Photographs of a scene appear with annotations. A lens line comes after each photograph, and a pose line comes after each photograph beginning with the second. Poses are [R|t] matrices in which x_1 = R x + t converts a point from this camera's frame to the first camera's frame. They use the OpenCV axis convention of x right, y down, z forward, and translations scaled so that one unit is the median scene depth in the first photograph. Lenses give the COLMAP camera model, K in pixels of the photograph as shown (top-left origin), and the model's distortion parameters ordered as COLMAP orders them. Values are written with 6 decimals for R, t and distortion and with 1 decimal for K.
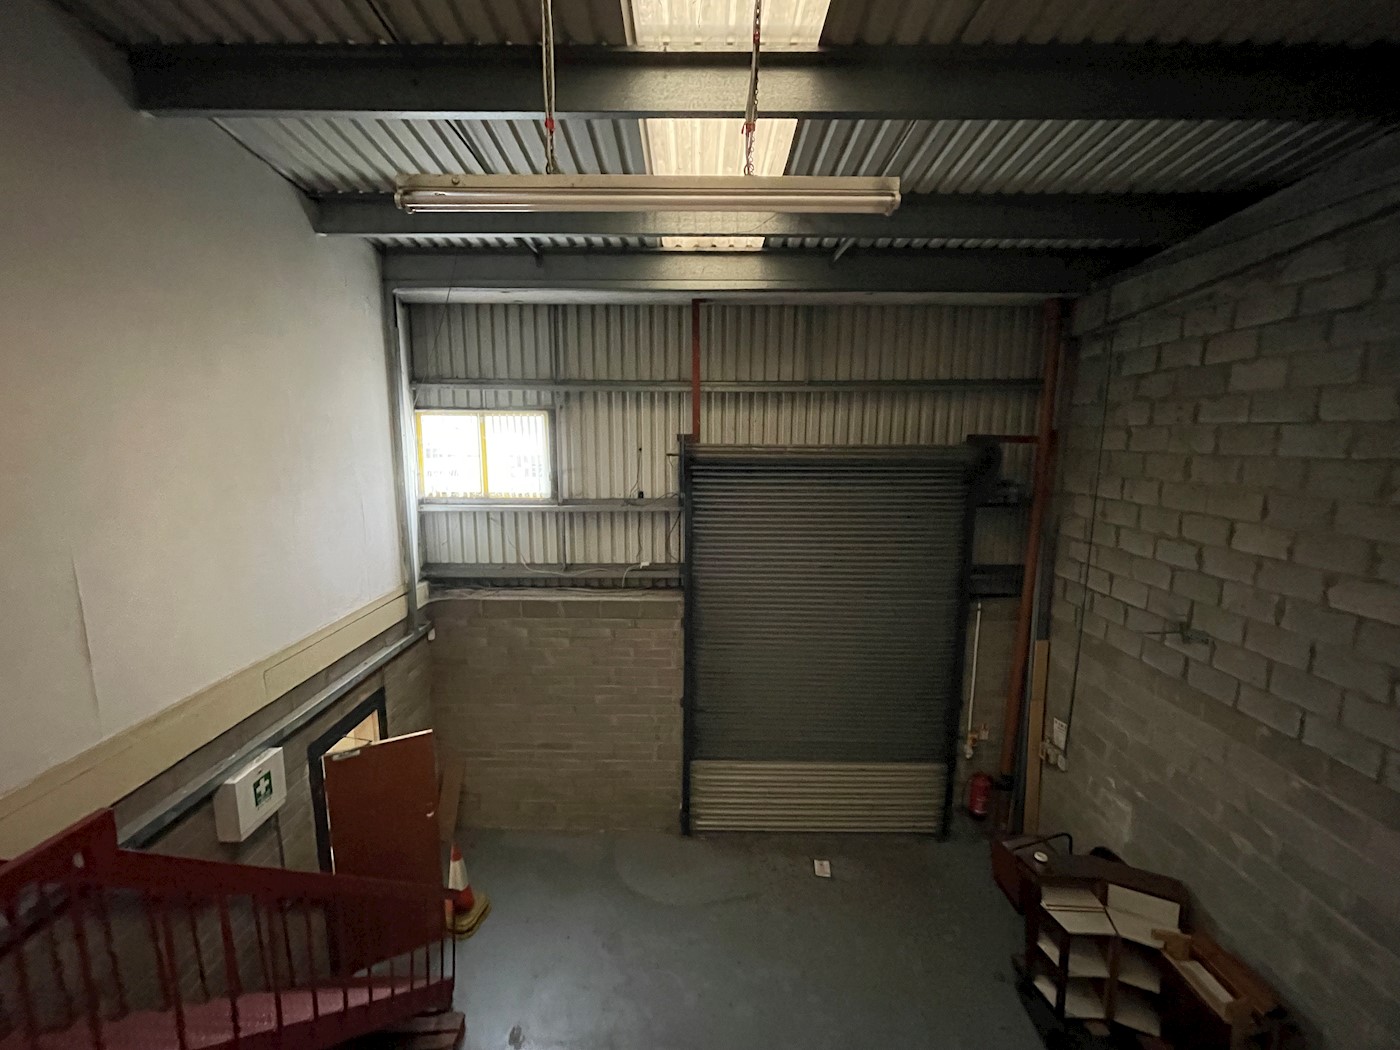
lens RADIAL K [[585.1, 0, 696.5], [0, 585.1, 524.2], [0, 0, 1]] dist [0.000426, -0.001345]
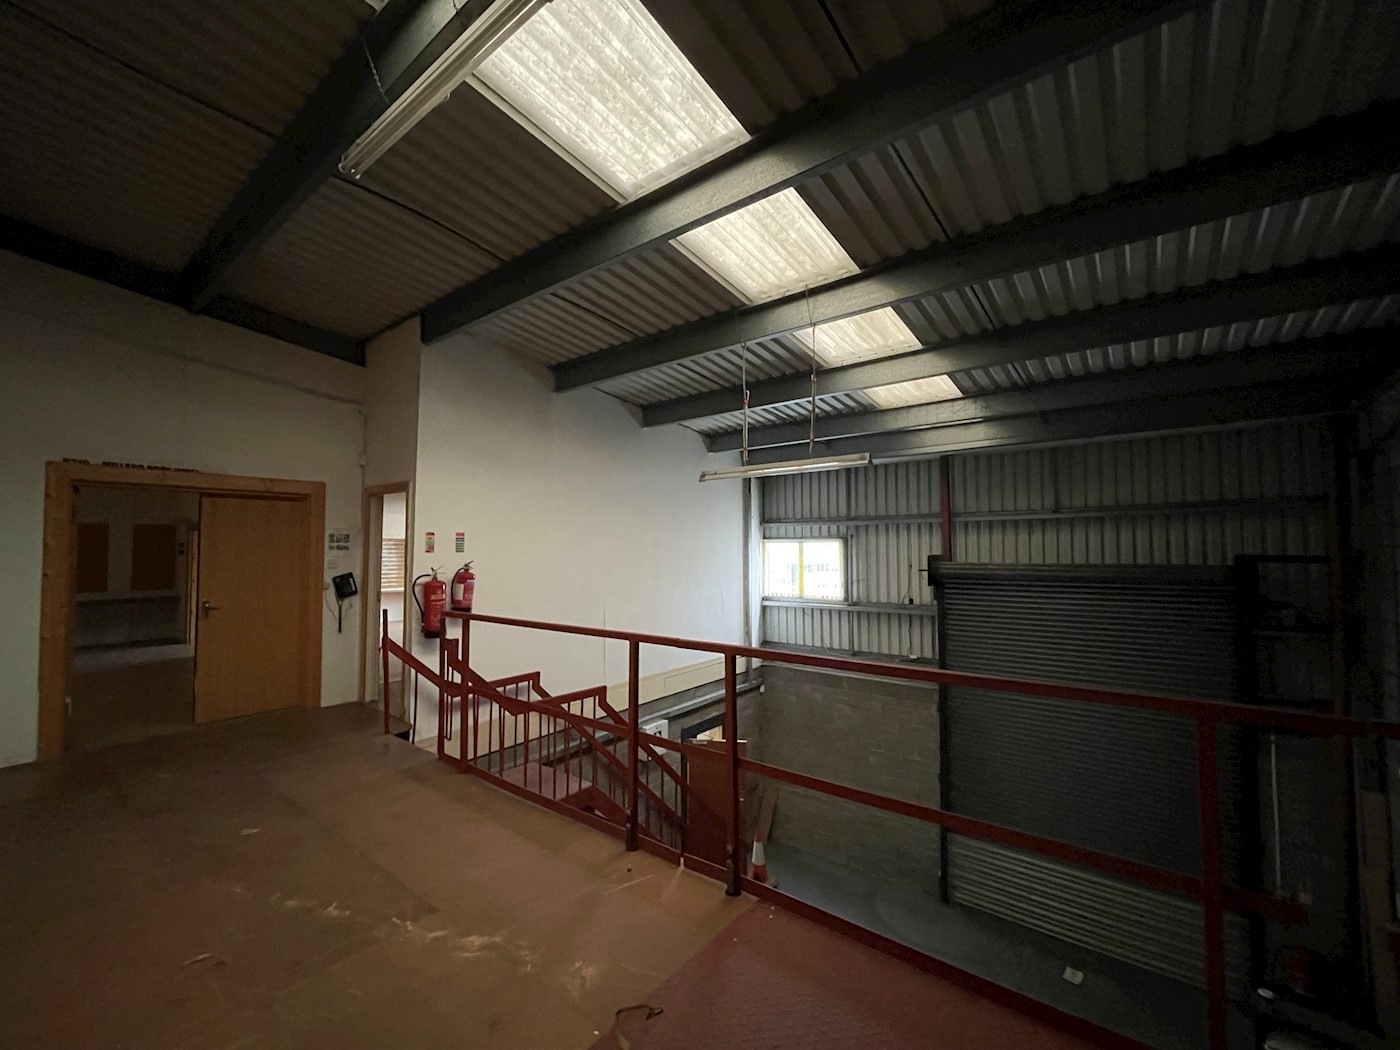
lens RADIAL K [[585.1, 0, 696.5], [0, 585.1, 524.2], [0, 0, 1]] dist [0.000426, -0.001345]
pose [[0.784343, -0.034590, -0.619362, 0.350714], [-0.094948, 0.979985, -0.174970, 0.055784], [0.613018, 0.196044, 0.765360, -0.320561]]
